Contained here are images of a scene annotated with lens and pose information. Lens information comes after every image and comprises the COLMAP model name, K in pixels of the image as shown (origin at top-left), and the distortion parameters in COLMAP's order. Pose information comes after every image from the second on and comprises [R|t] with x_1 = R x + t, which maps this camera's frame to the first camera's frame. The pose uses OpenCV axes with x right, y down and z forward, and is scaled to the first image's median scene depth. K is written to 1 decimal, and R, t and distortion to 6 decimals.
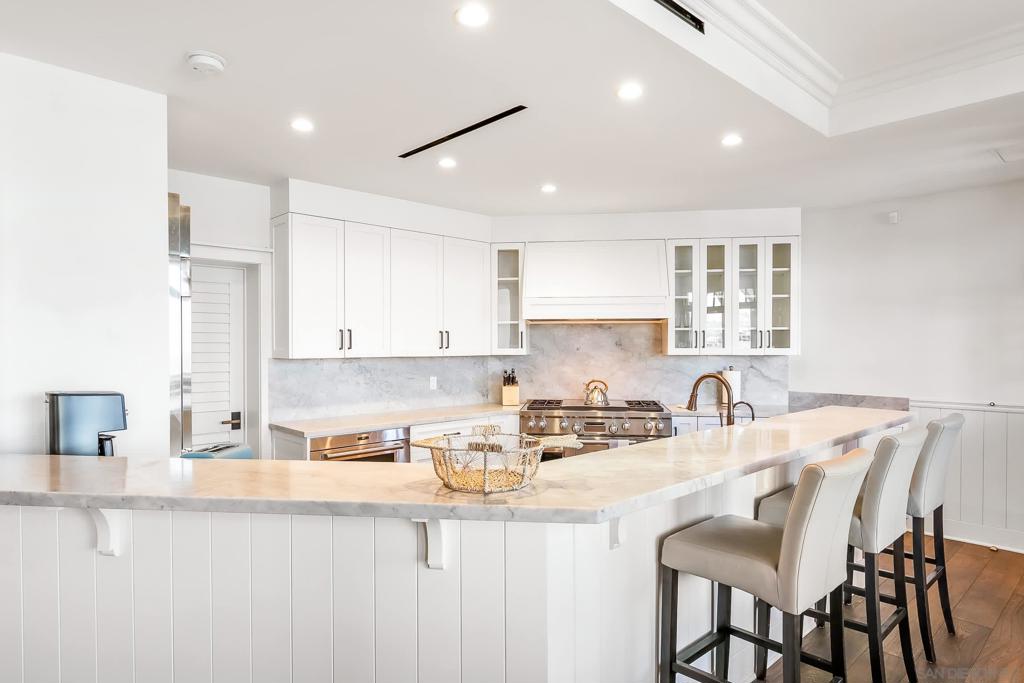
lens RADIAL K [[596.3, 0, 510.2], [0, 596.3, 350.9], [0, 0, 1]] dist [-0.000591, -0.000441]
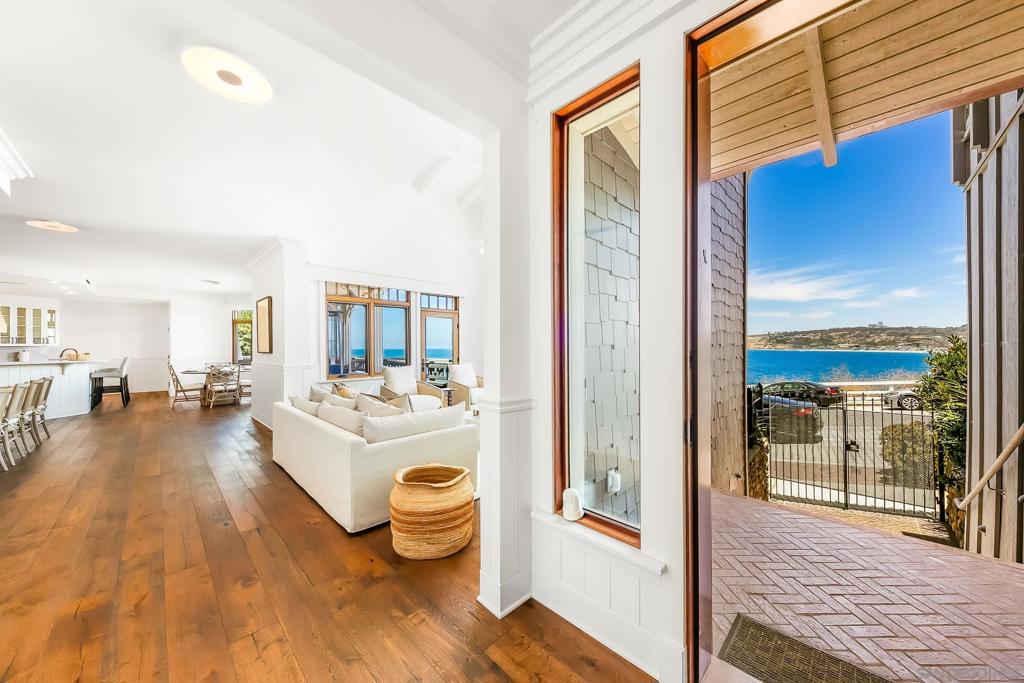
lens RADIAL K [[353.7, 0, 513.5], [0, 353.7, 347.8], [0, 0, 1]] dist [0.011459, -0.004151]
pose [[-0.037487, -0.000573, 0.999297, -1.481398], [0.016066, 0.999870, 0.001176, 0.053484], [-0.999168, 0.016099, -0.037473, -1.323878]]
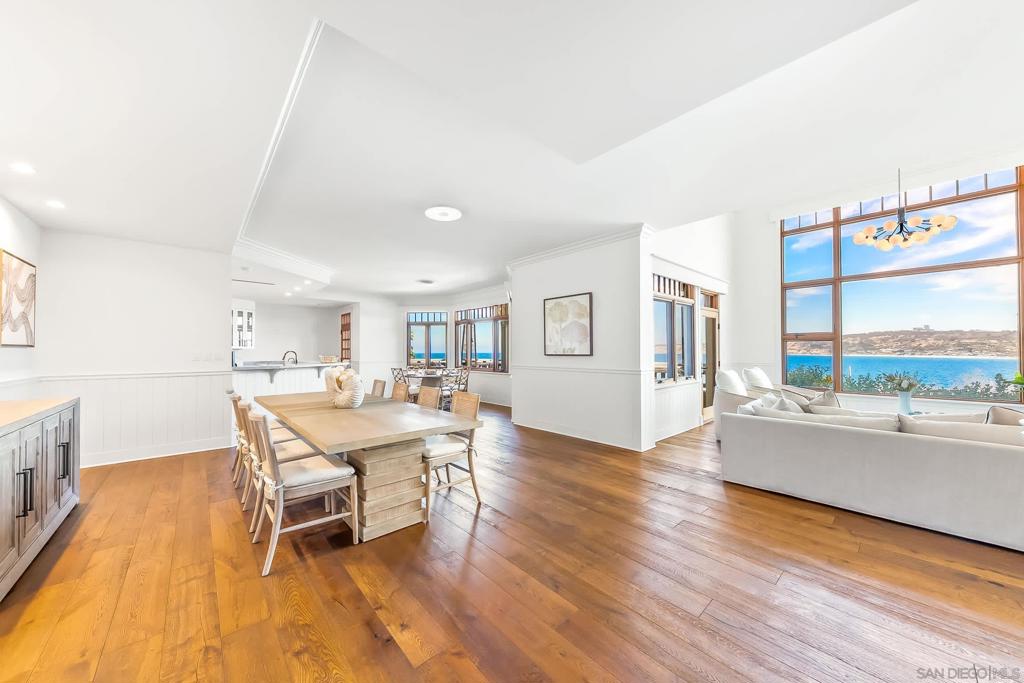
lens RADIAL K [[353.7, 0, 513.5], [0, 353.7, 347.8], [0, 0, 1]] dist [0.011459, -0.004151]
pose [[0.020489, 0.012300, 0.999714, -1.344816], [0.014982, 0.999808, -0.012608, 0.046748], [-0.999678, 0.015237, 0.020301, -0.392583]]
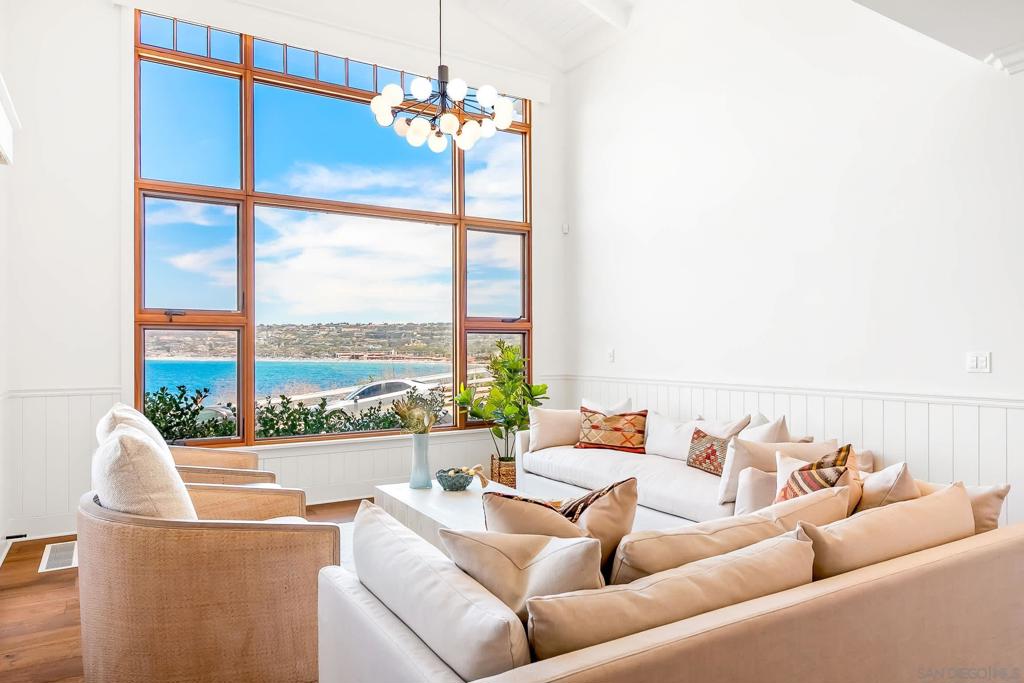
lens RADIAL K [[659.8, 0, 494.7], [0, 659.8, 333.8], [0, 0, 1]] dist [0.032769, 0.000780]
pose [[-0.974136, 0.008098, 0.225818, -0.681766], [0.005594, 0.999916, -0.011726, 0.043119], [-0.225894, -0.010159, -0.974099, -0.561595]]
